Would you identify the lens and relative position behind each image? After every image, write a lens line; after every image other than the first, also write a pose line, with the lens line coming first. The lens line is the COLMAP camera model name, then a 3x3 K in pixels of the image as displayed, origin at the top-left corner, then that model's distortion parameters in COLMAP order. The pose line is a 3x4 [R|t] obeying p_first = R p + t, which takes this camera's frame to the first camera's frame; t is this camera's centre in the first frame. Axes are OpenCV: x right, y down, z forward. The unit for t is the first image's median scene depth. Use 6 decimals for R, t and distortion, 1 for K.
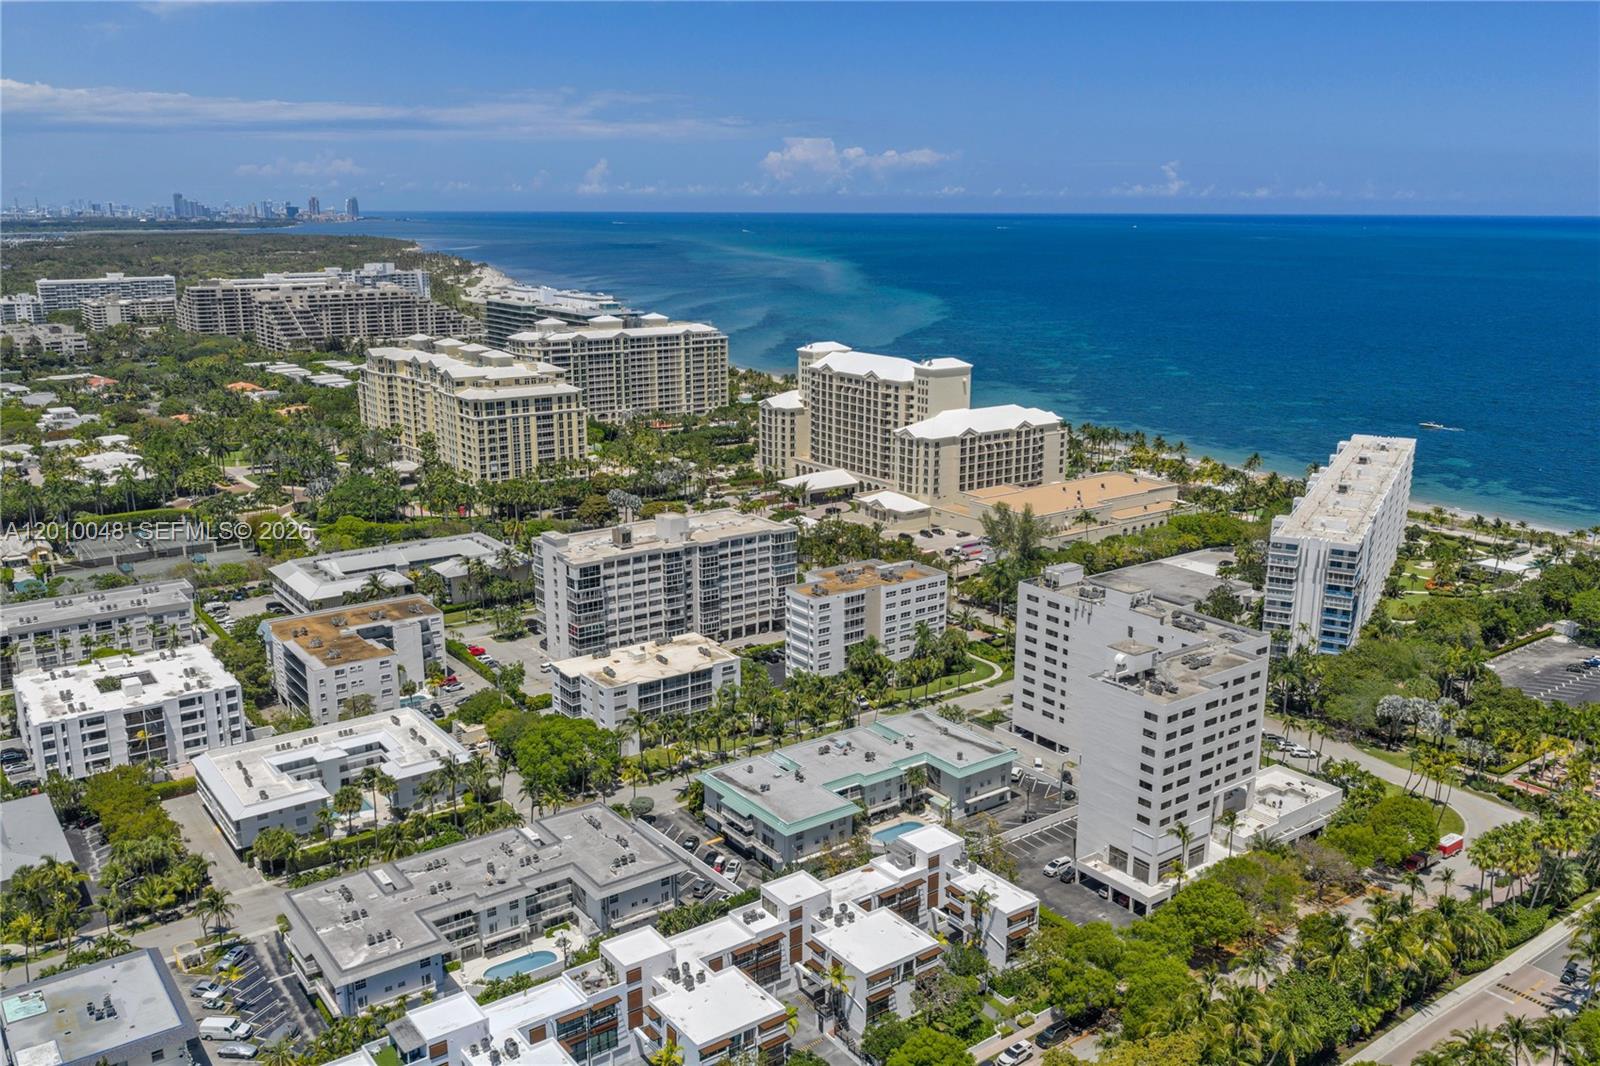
lens RADIAL K [[1321.2, 0, 806.3], [0, 1321.2, 537.2], [0, 0, 1]] dist [0.023497, -0.043425]
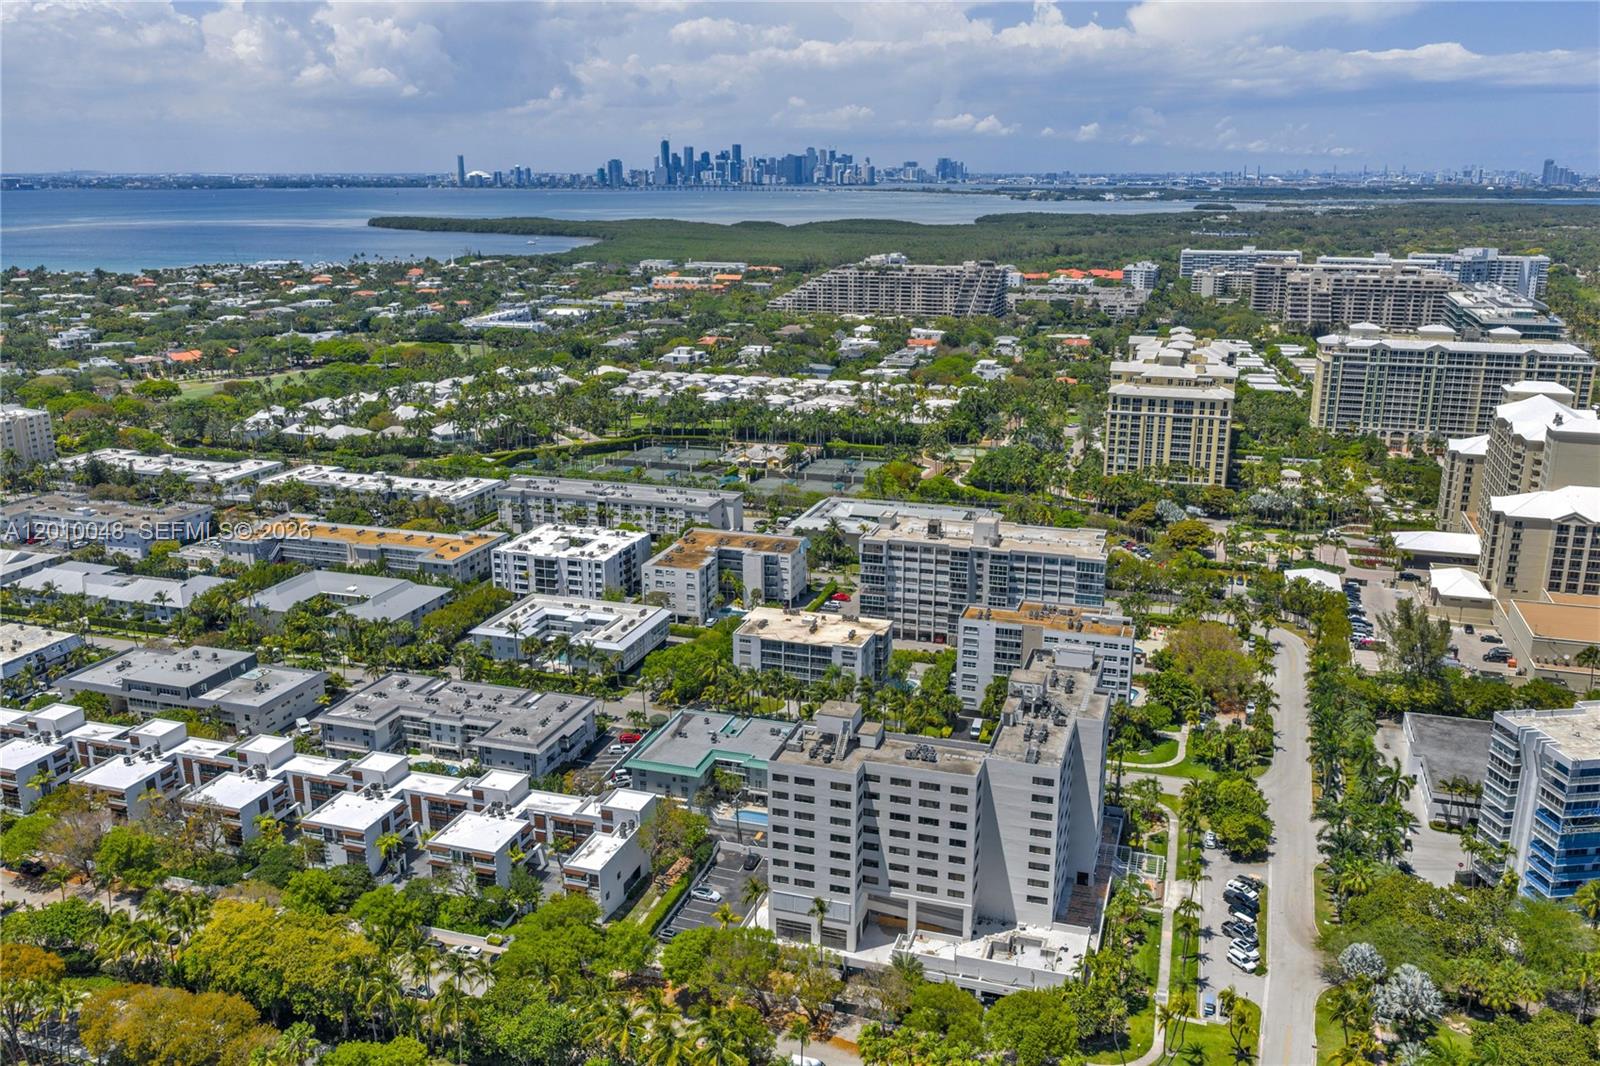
lens RADIAL K [[1321.2, 0, 804.2], [0, 1321.2, 538.8], [0, 0, 1]] dist [0.023497, -0.043425]
pose [[0.583791, 0.216453, -0.782519, 0.464588], [-0.196016, 0.972872, 0.122871, -0.074215], [0.787887, 0.081655, 0.610383, 0.177821]]
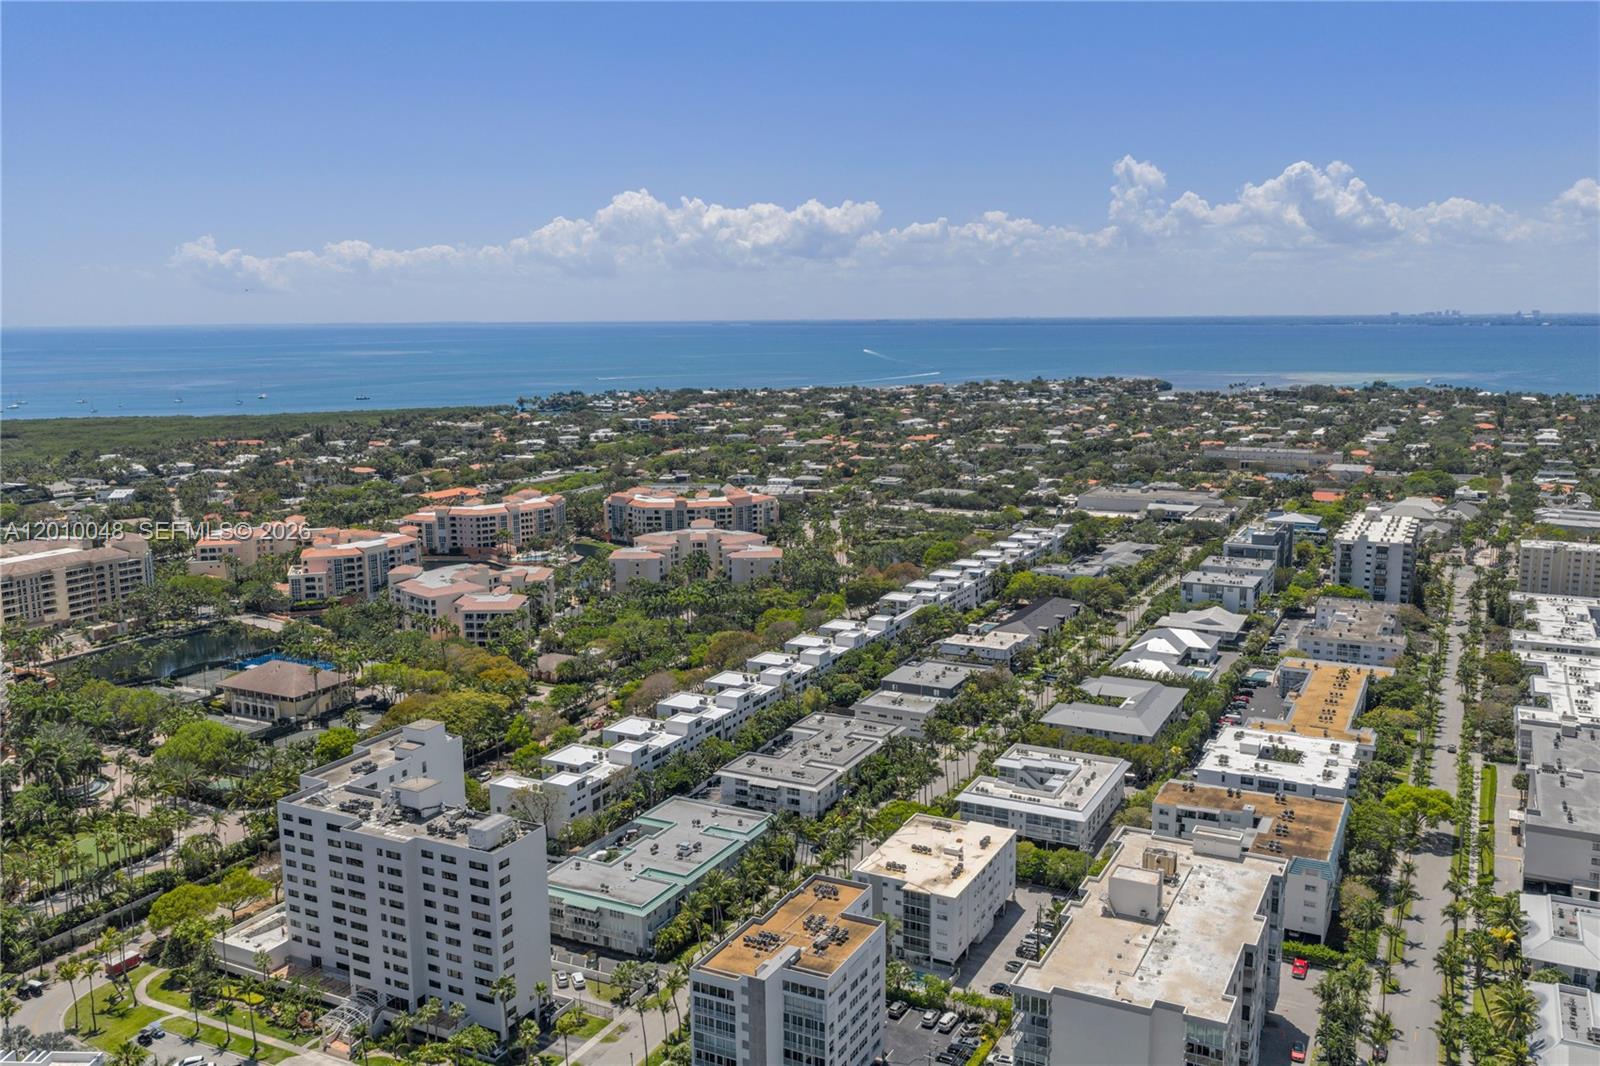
lens RADIAL K [[1321.2, 0, 808.5], [0, 1321.2, 539.1], [0, 0, 1]] dist [0.023497, -0.043425]
pose [[-0.894304, 0.079355, -0.440366, 0.217703], [-0.104009, 0.920327, 0.377069, -0.276961], [0.435203, 0.383016, -0.814799, 1.003330]]
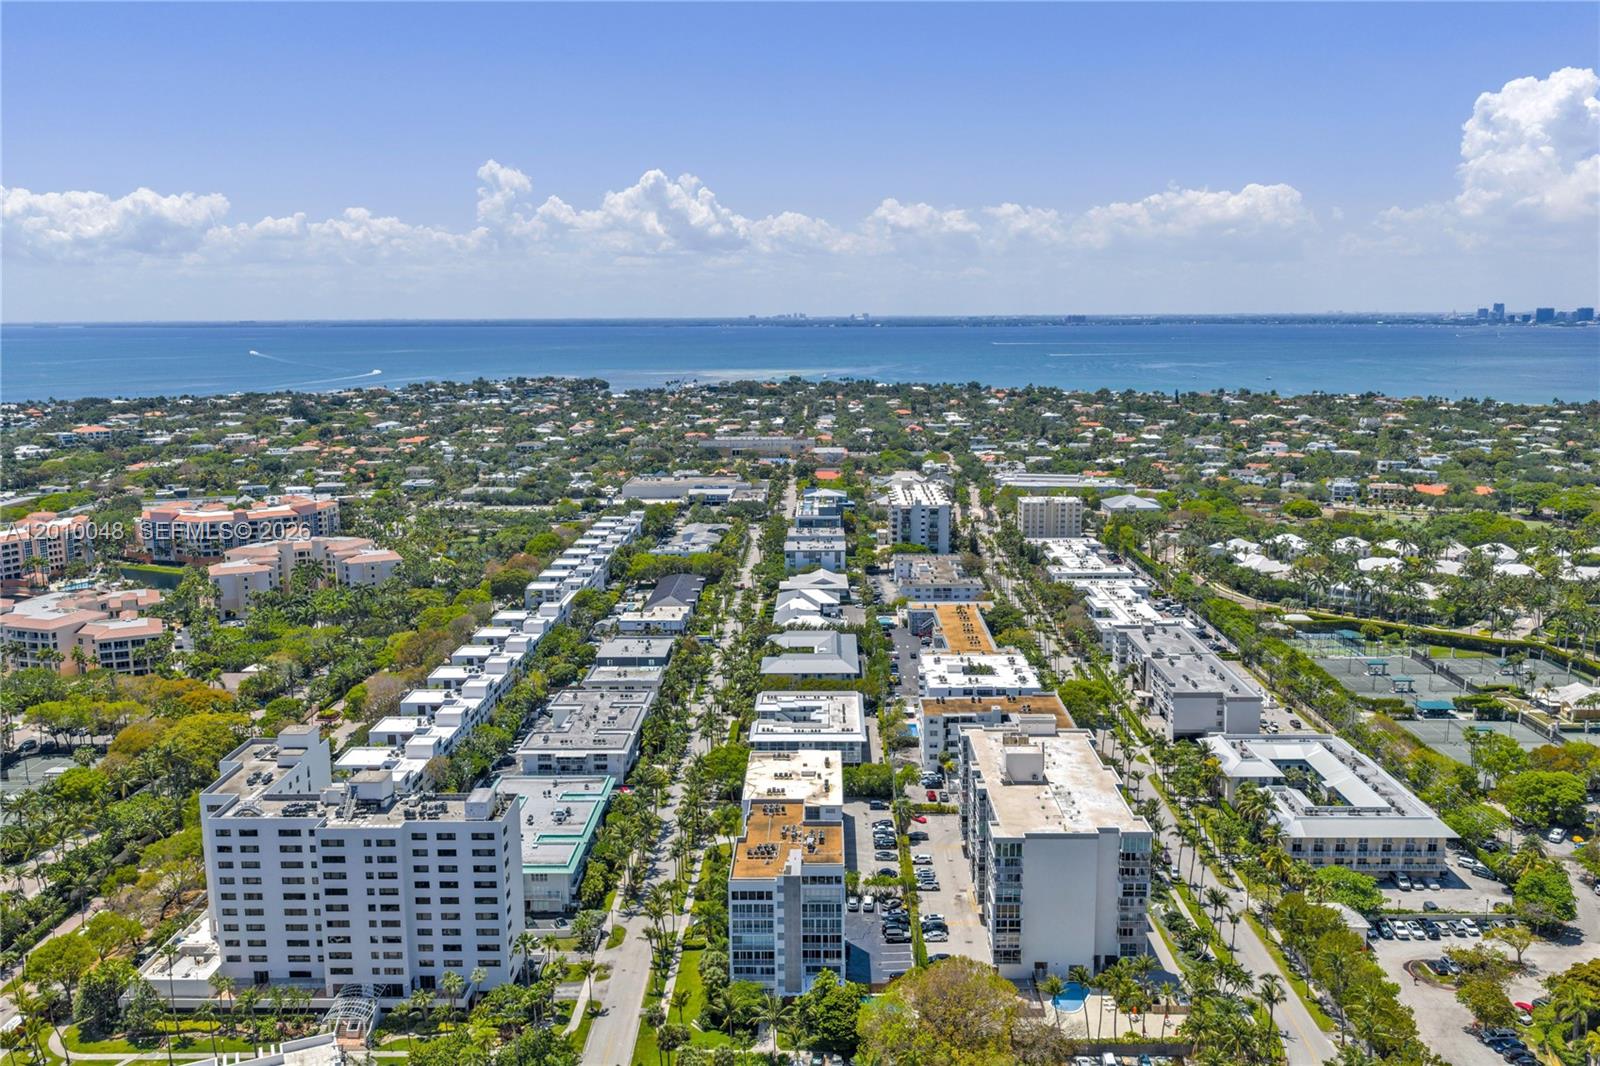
lens RADIAL K [[1321.2, 0, 809.6], [0, 1321.2, 536.0], [0, 0, 1]] dist [0.023497, -0.043425]
pose [[-0.604027, 0.134719, -0.785495, 0.425615], [-0.189951, 0.932869, 0.306062, -0.258500], [0.773996, 0.334075, -0.537888, 0.934689]]
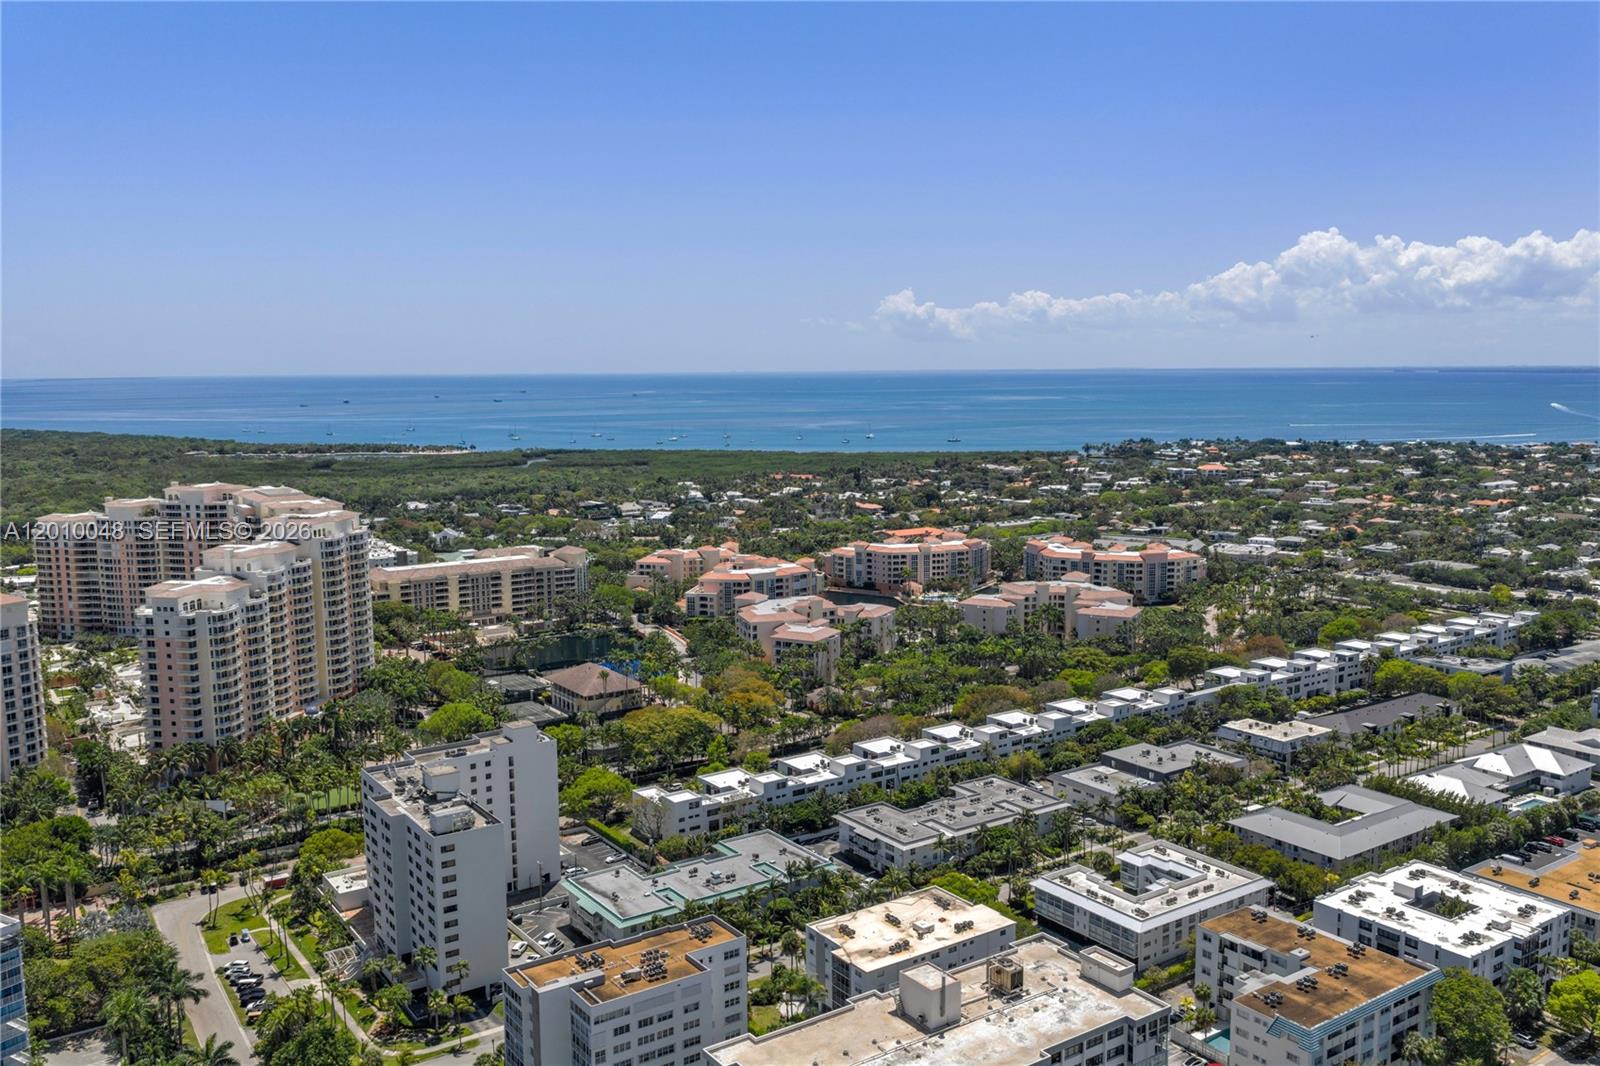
lens RADIAL K [[1321.2, 0, 807.0], [0, 1321.2, 536.7], [0, 0, 1]] dist [0.023497, -0.043425]
pose [[-0.999568, 0.000381, 0.029404, -0.047434], [0.011150, 0.930153, 0.367003, -0.292992], [-0.027210, 0.367172, -0.929755, 1.063280]]
